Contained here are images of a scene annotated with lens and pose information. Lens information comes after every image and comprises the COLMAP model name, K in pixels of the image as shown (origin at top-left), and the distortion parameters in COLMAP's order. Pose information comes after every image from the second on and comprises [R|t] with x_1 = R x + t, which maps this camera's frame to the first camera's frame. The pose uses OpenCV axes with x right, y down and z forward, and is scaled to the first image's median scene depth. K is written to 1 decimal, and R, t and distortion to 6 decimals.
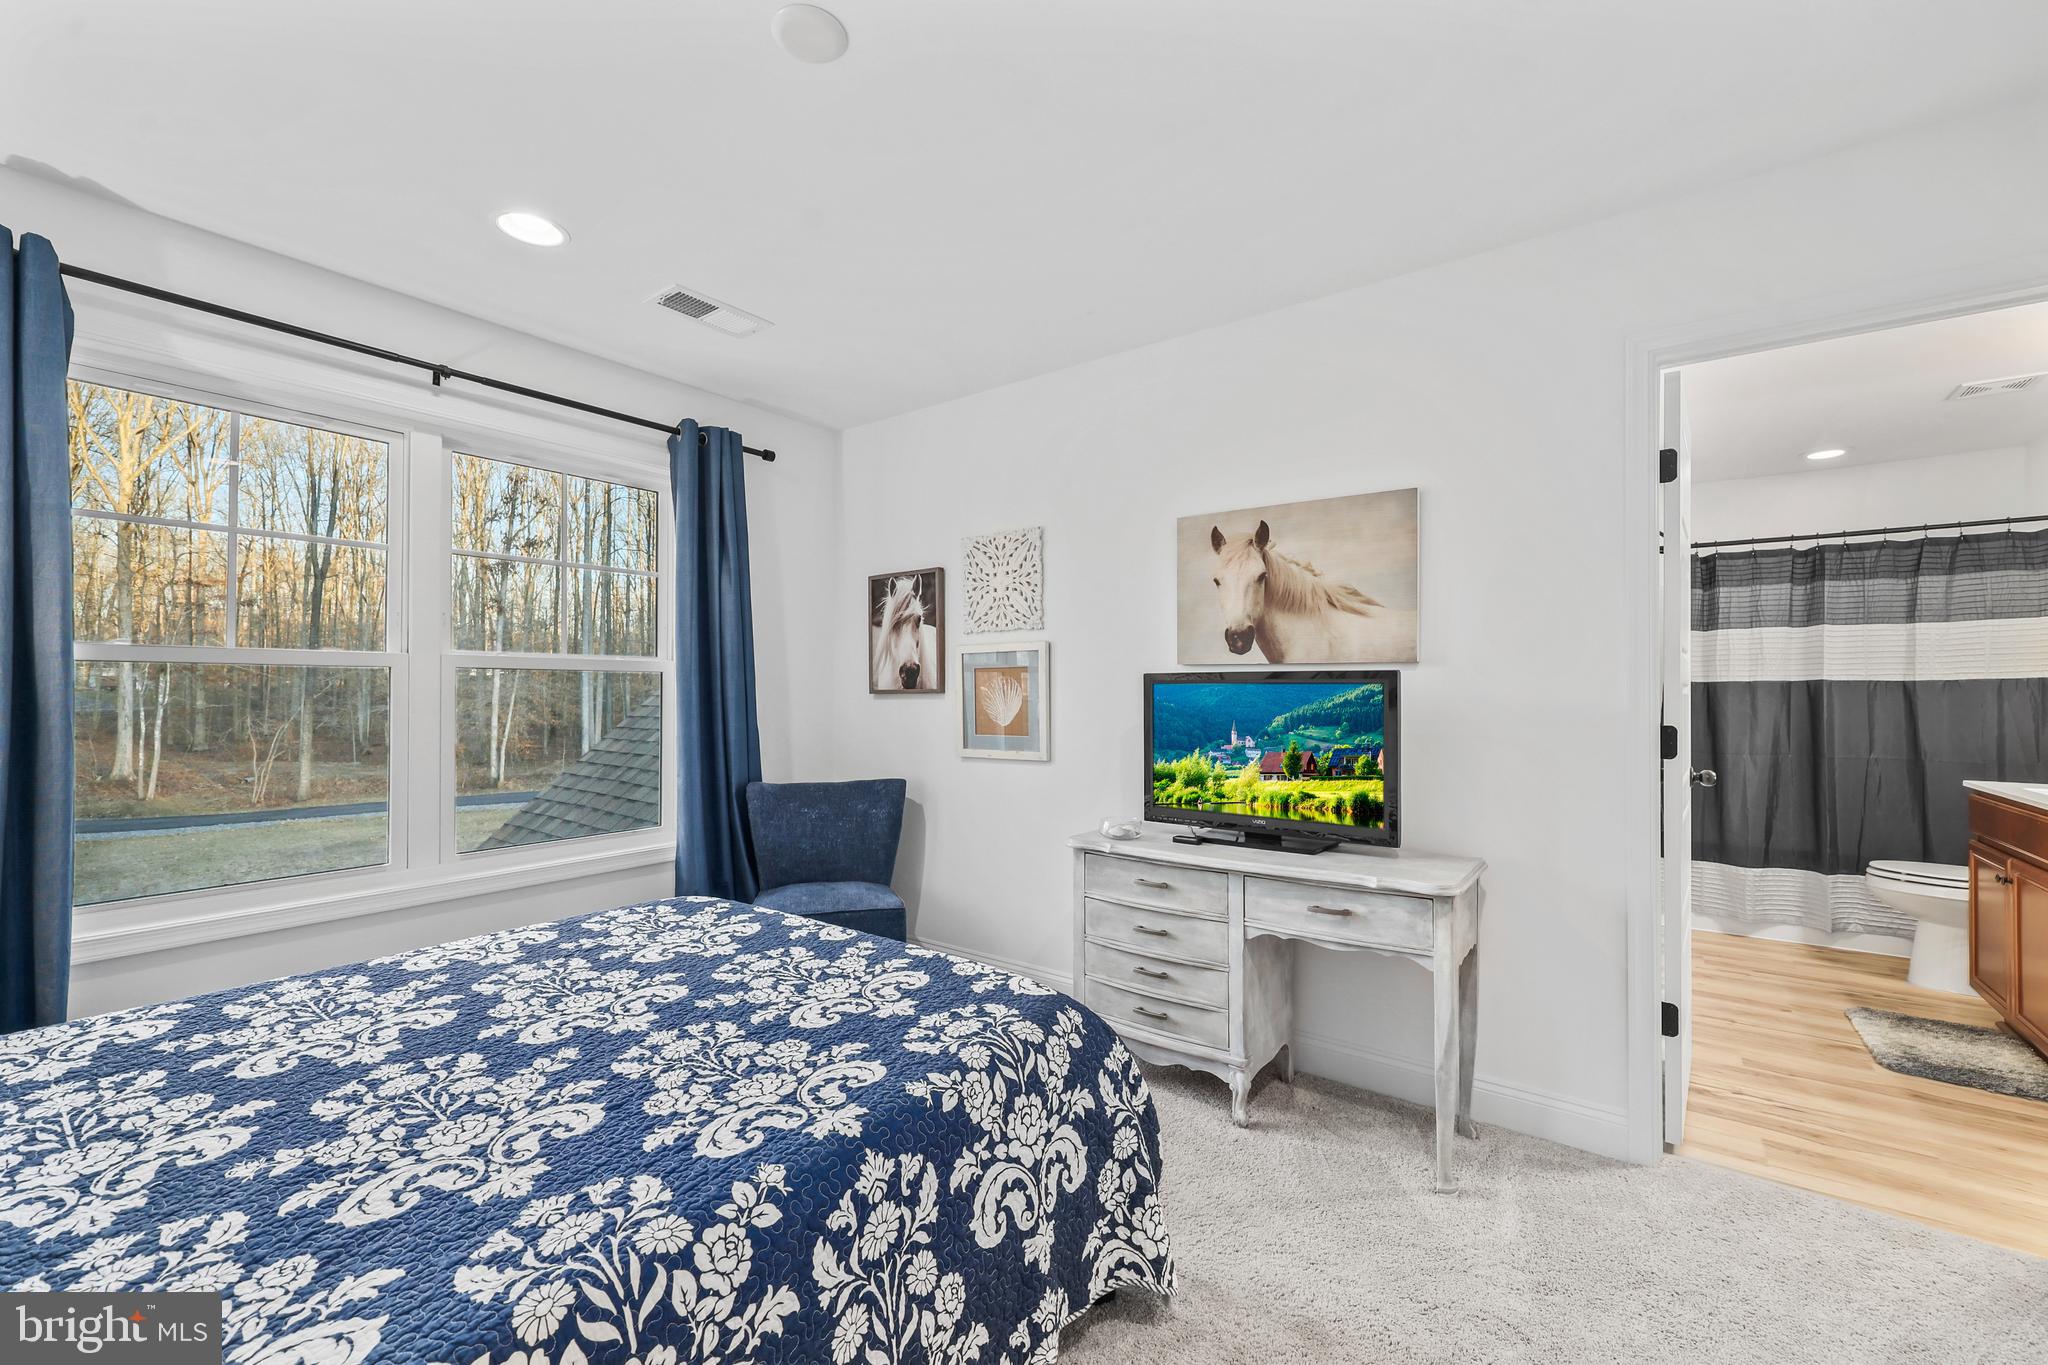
lens RADIAL K [[871.7, 0, 1024.0], [0, 871.7, 682.5], [0, 0, 1]] dist [-0.000478, 0.000249]
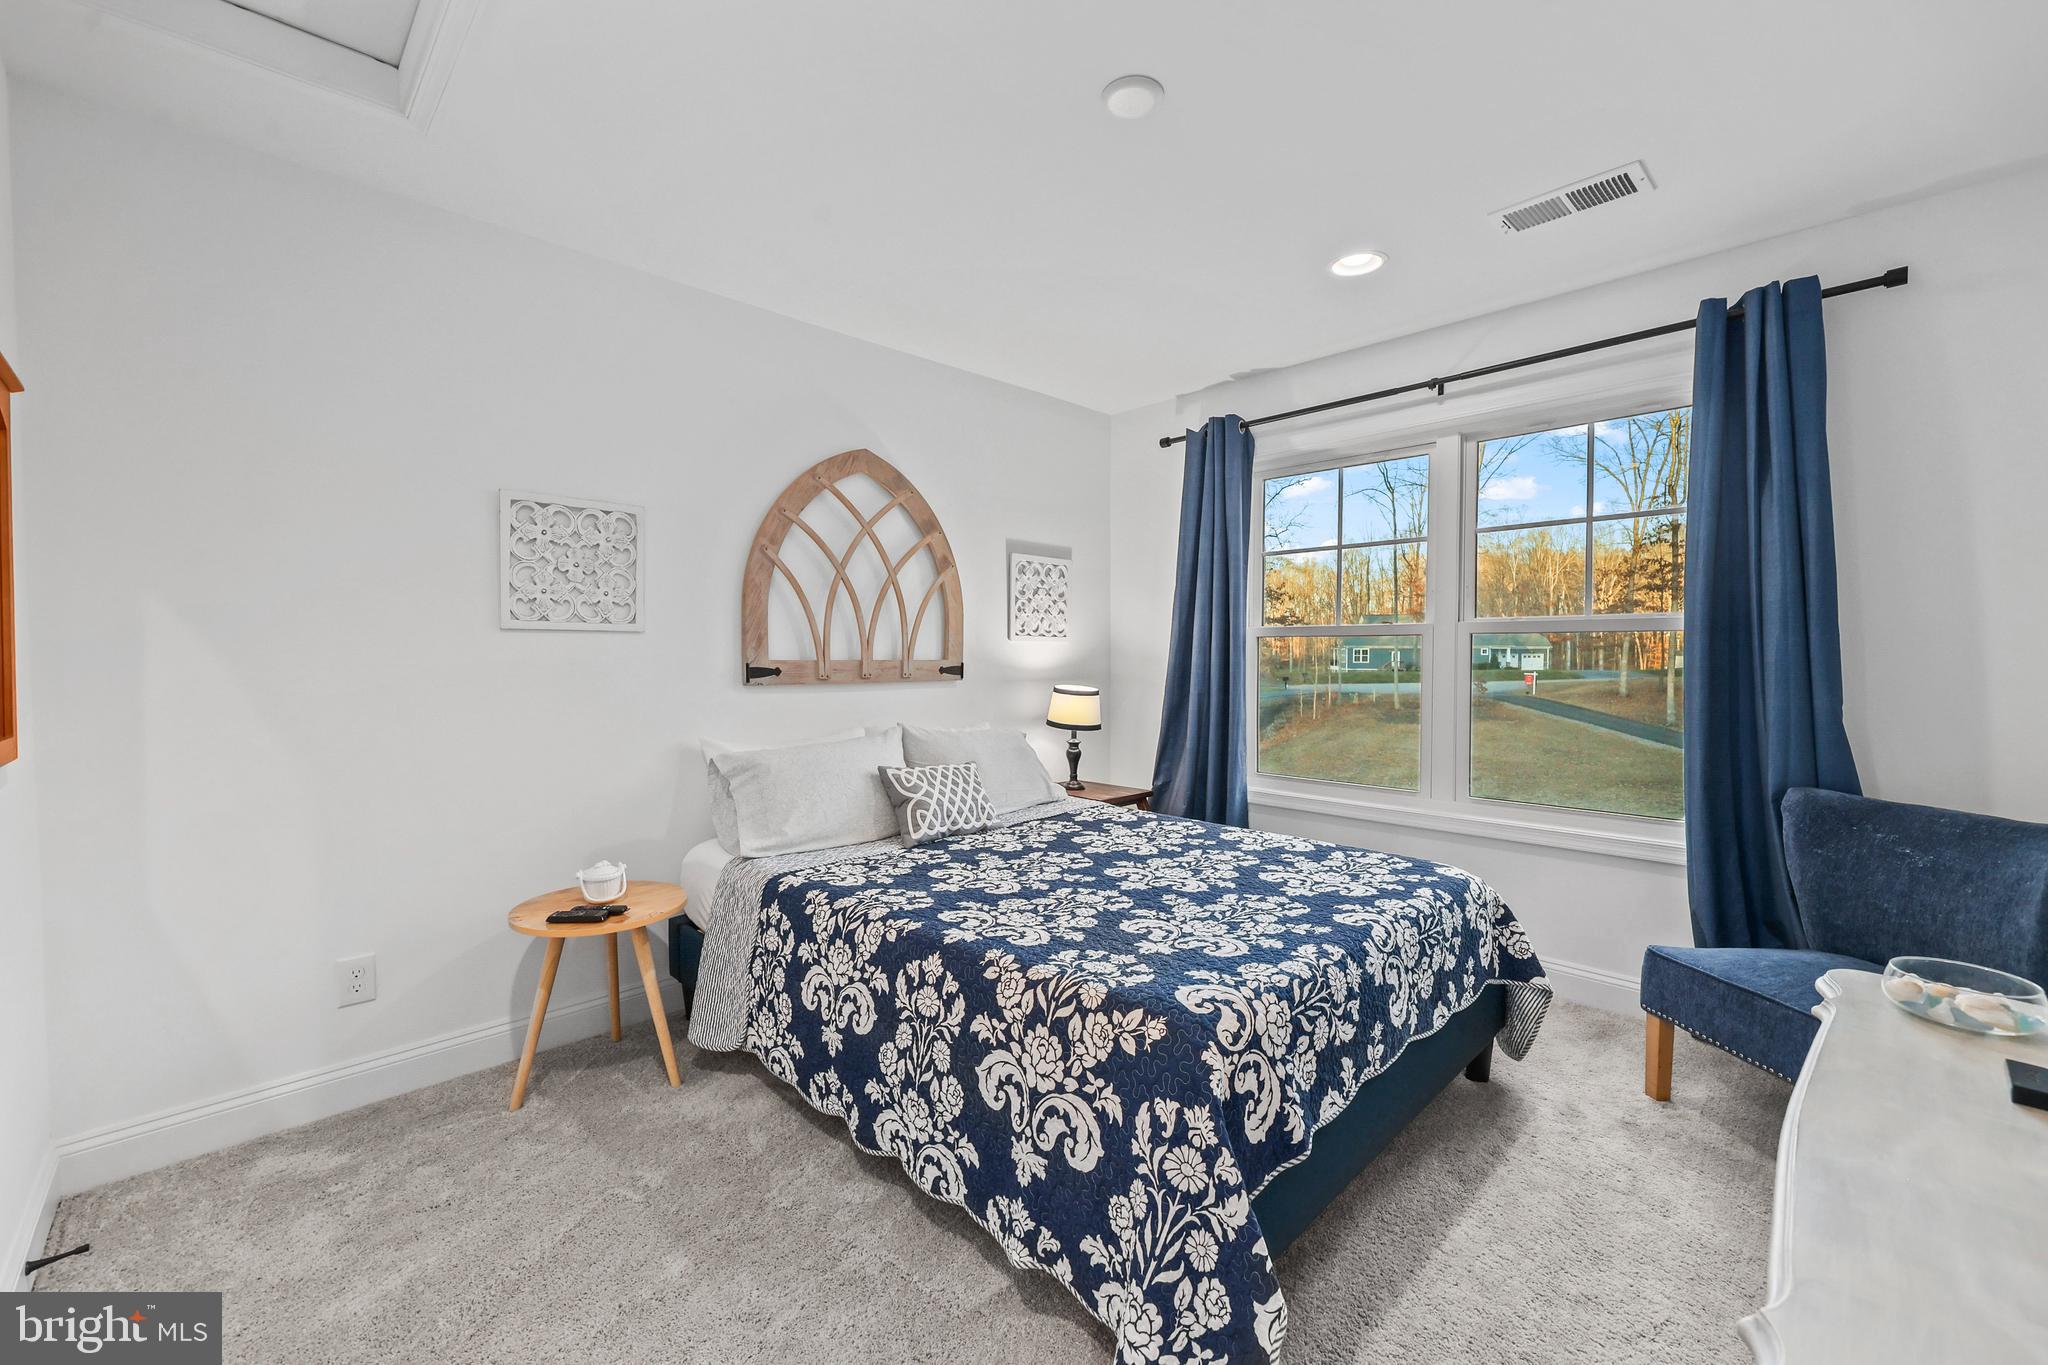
lens RADIAL K [[839.0, 0, 1017.8], [0, 839.0, 696.2], [0, 0, 1]] dist [0.001222, 0.000579]
pose [[-0.190131, 0.045397, -0.980709, 1.006370], [0.006931, 0.998967, 0.044899, 0.017732], [0.981734, 0.001740, -0.190249, 1.167014]]
